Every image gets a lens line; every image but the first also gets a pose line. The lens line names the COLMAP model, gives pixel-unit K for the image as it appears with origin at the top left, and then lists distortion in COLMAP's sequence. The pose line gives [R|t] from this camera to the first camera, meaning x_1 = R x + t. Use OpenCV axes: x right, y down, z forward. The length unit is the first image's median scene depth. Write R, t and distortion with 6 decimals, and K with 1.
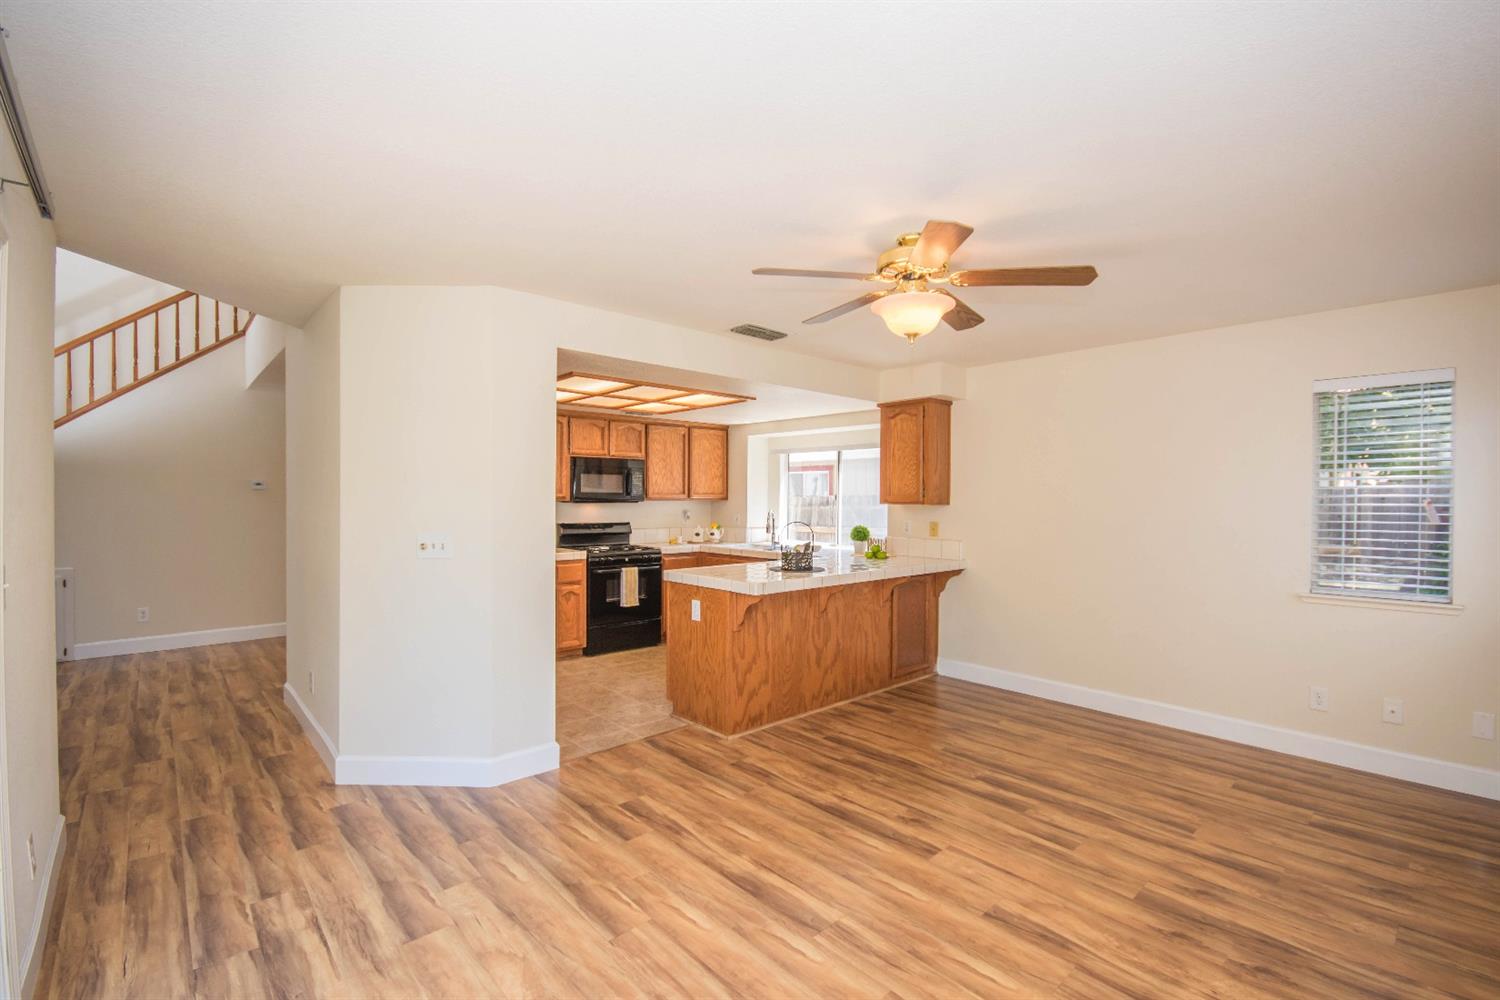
lens RADIAL K [[667.0, 0, 756.1], [0, 667.0, 501.4], [0, 0, 1]] dist [-0.007164, -0.002030]
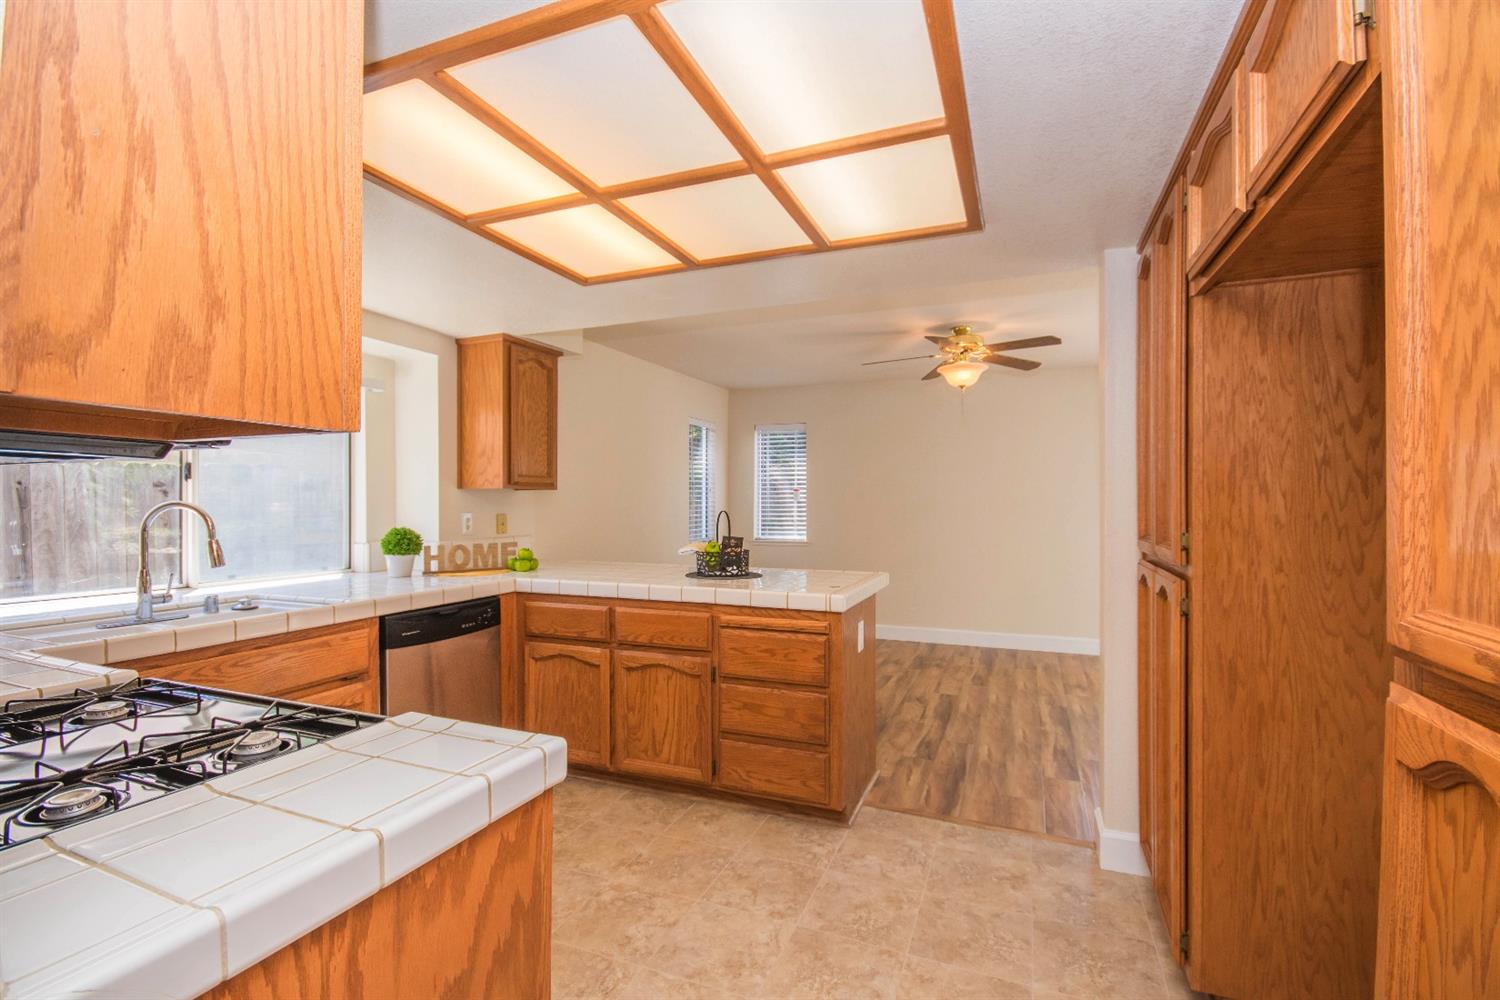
lens RADIAL K [[667.0, 0, 764.1], [0, 667.0, 500.5], [0, 0, 1]] dist [-0.007164, -0.002030]
pose [[-0.442455, -0.001484, 0.896790, -0.516623], [0.005116, 0.999978, 0.004180, 0.015038], [-0.896776, 0.006438, -0.442437, 1.079384]]
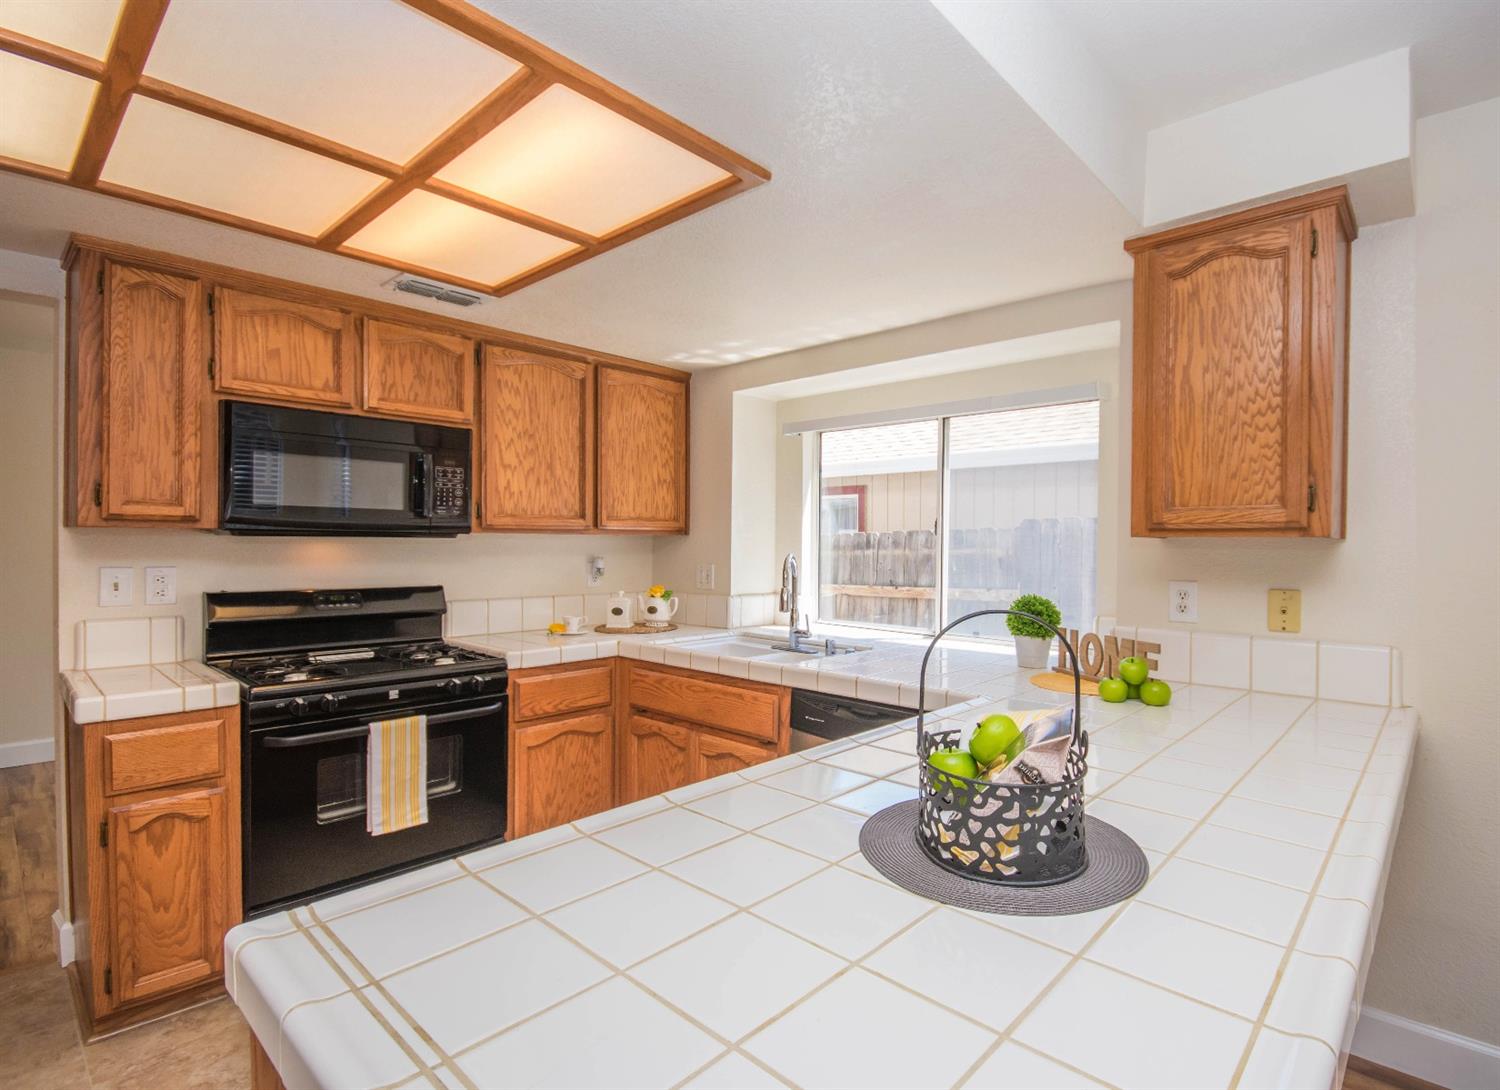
lens RADIAL K [[735.2, 0, 827.5], [0, 735.2, 551.5], [0, 0, 1]] dist [-0.001148, -0.000444]
pose [[0.991549, -0.000136, 0.129730, -0.017235], [-0.000306, 0.999994, 0.003393, 0.010916], [-0.129729, -0.003405, 0.991544, 0.660976]]
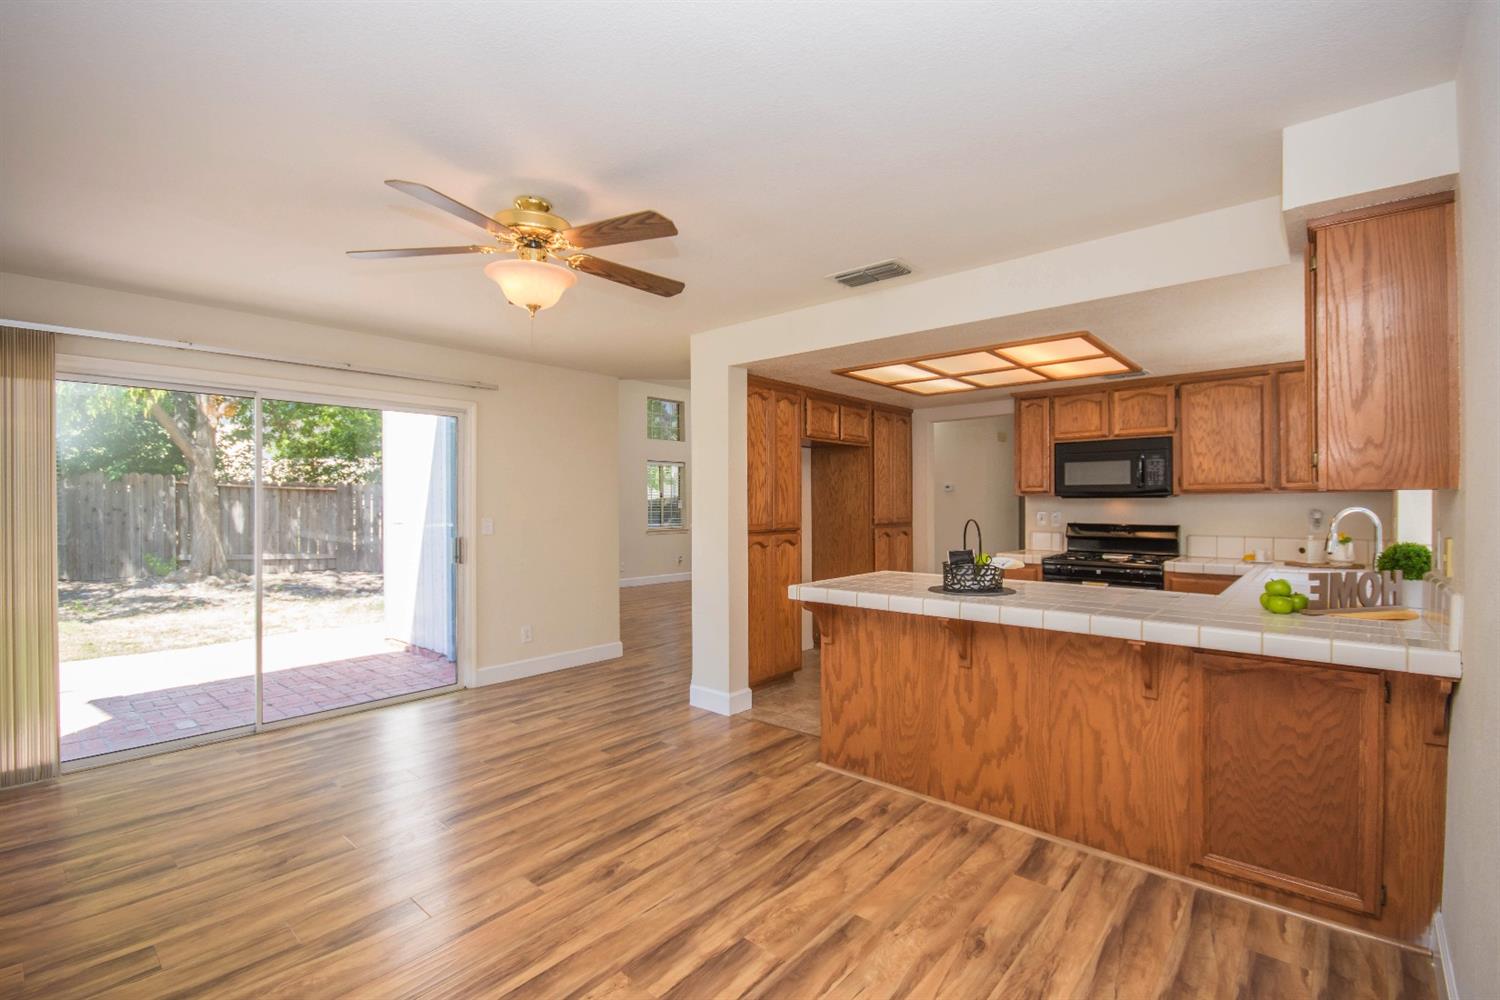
lens RADIAL K [[667.0, 0, 746.8], [0, 667.0, 501.6], [0, 0, 1]] dist [-0.007164, -0.002030]
pose [[0.103888, -0.007132, -0.994563, 0.589034], [-0.002928, 0.999968, -0.007476, 0.016103], [0.994585, 0.003689, 0.103864, 0.594638]]
